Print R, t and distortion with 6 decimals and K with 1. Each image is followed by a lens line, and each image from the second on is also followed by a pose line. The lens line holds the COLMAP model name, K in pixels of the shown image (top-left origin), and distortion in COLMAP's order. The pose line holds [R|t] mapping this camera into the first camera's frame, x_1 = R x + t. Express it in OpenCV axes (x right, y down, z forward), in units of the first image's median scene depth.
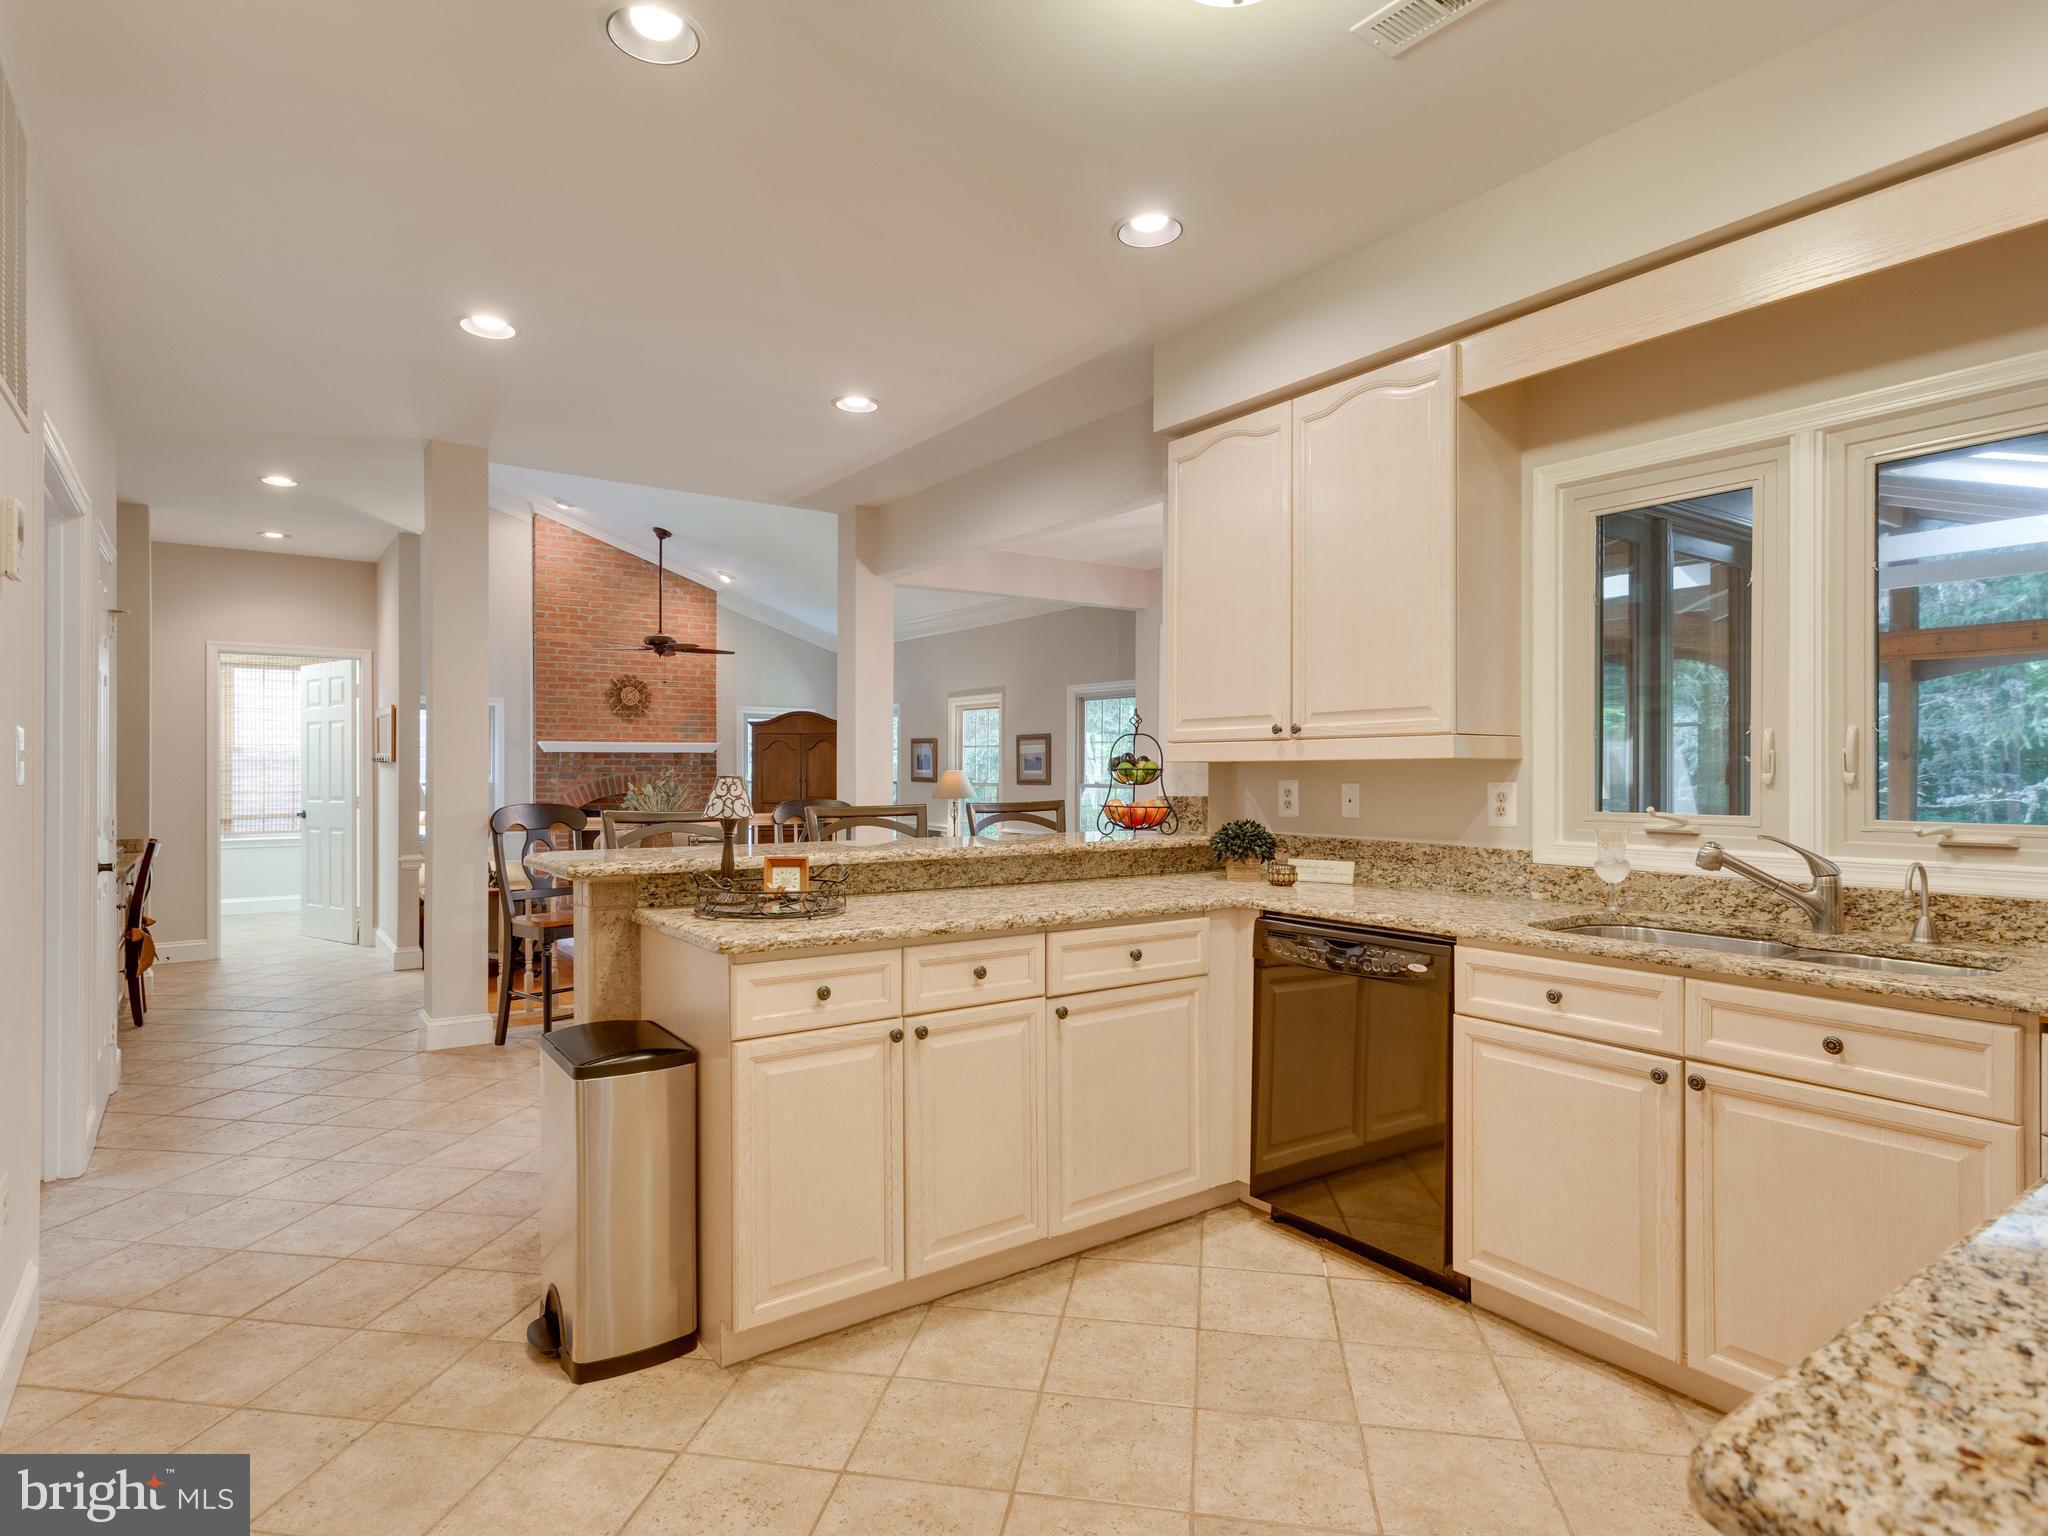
lens RADIAL K [[1105.0, 0, 1035.9], [0, 1105.0, 762.1], [0, 0, 1]] dist [0.001881, 0.000430]
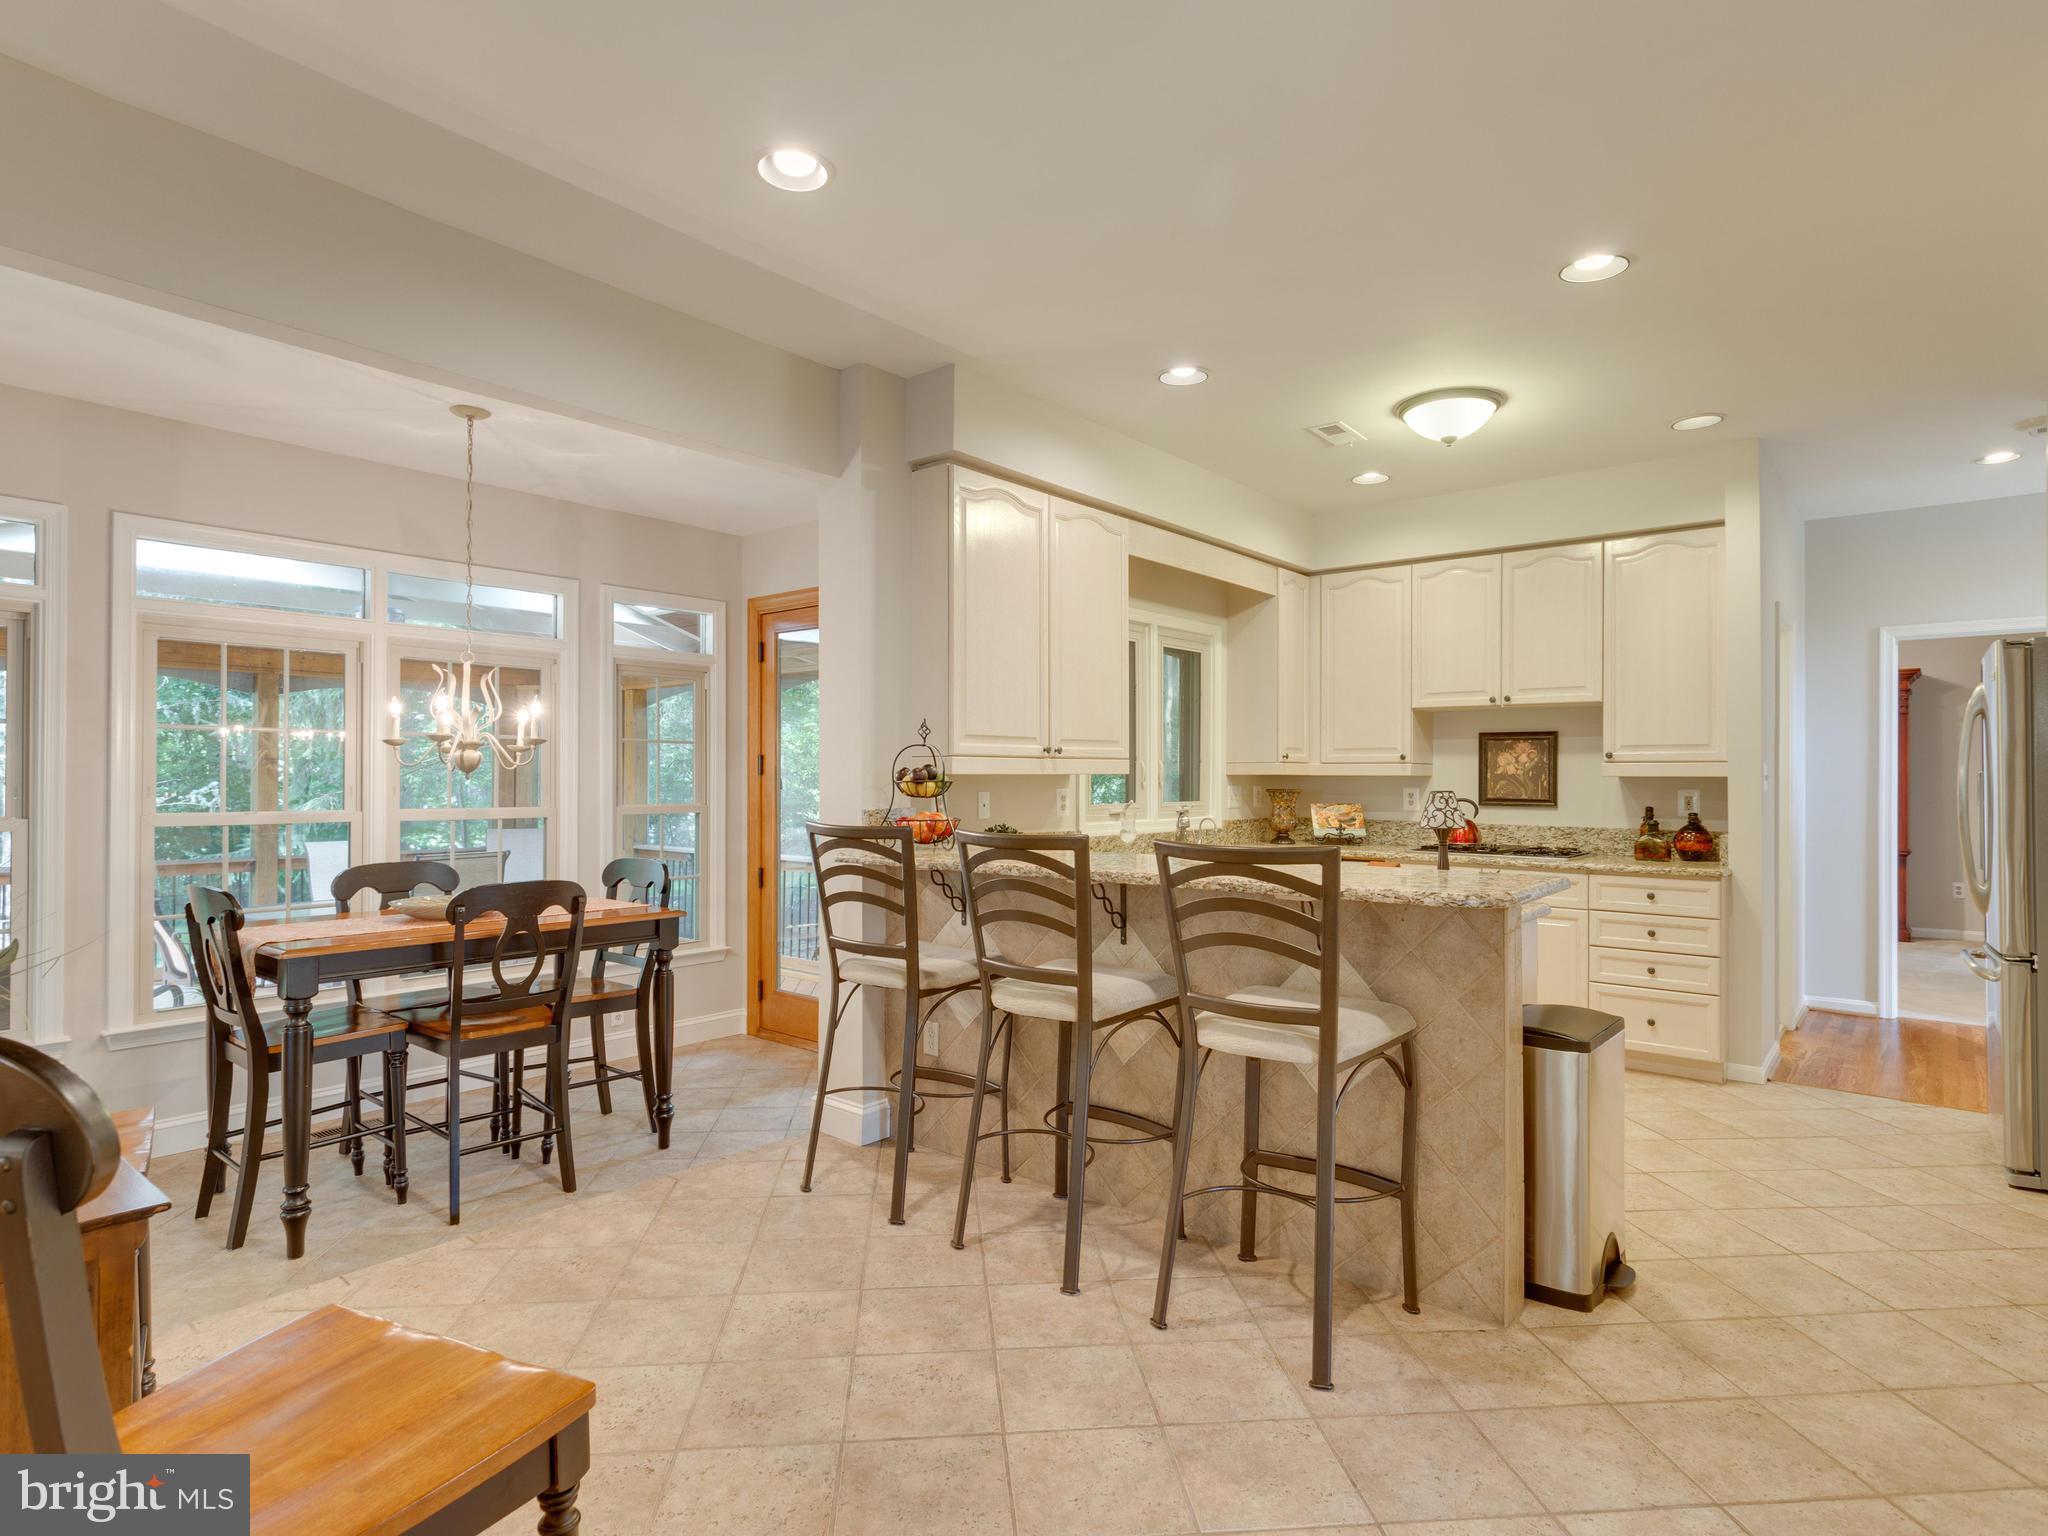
lens RADIAL K [[1086.2, 0, 1024.0], [0, 1086.2, 764.9], [0, 0, 1]] dist [0.002652, 0.000482]
pose [[-0.240465, 0.006664, 0.970635, -1.232436], [-0.008309, 0.999926, -0.008924, -0.001702], [-0.970622, -0.010211, -0.240391, 1.655067]]
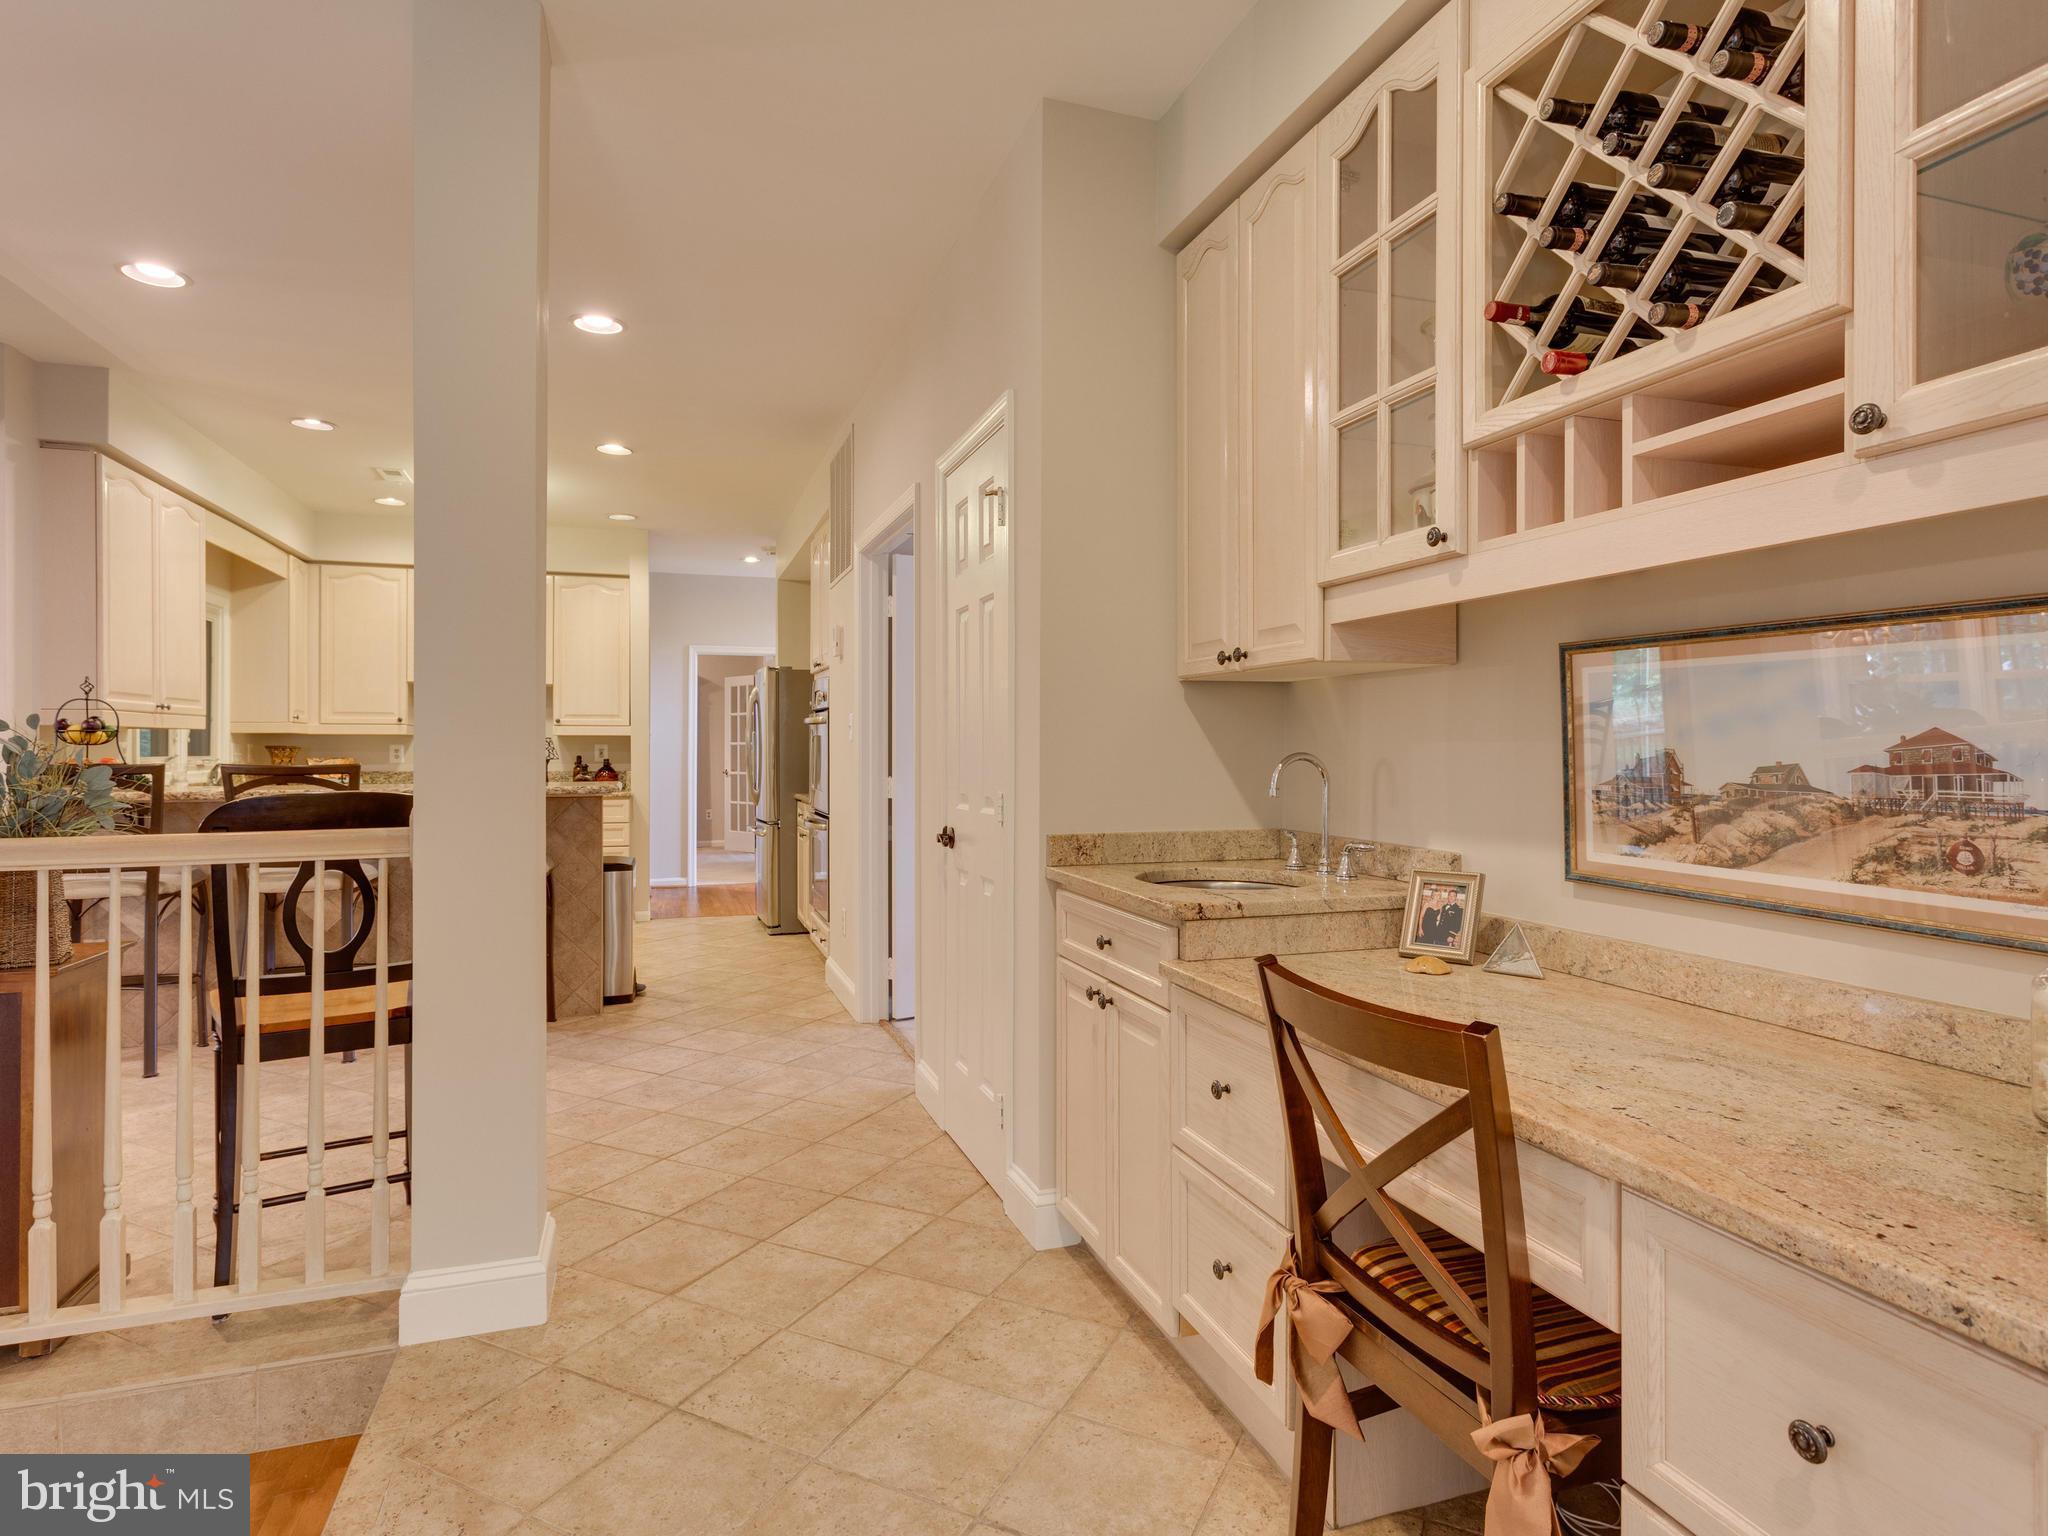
lens RADIAL K [[1105.0, 0, 1035.9], [0, 1105.0, 762.1], [0, 0, 1]] dist [0.001881, 0.000430]
pose [[-0.956875, -0.007020, 0.290415, -1.650839], [-0.005107, 0.999960, 0.007342, 0.034149], [-0.290455, 0.005543, -0.956873, 2.580364]]
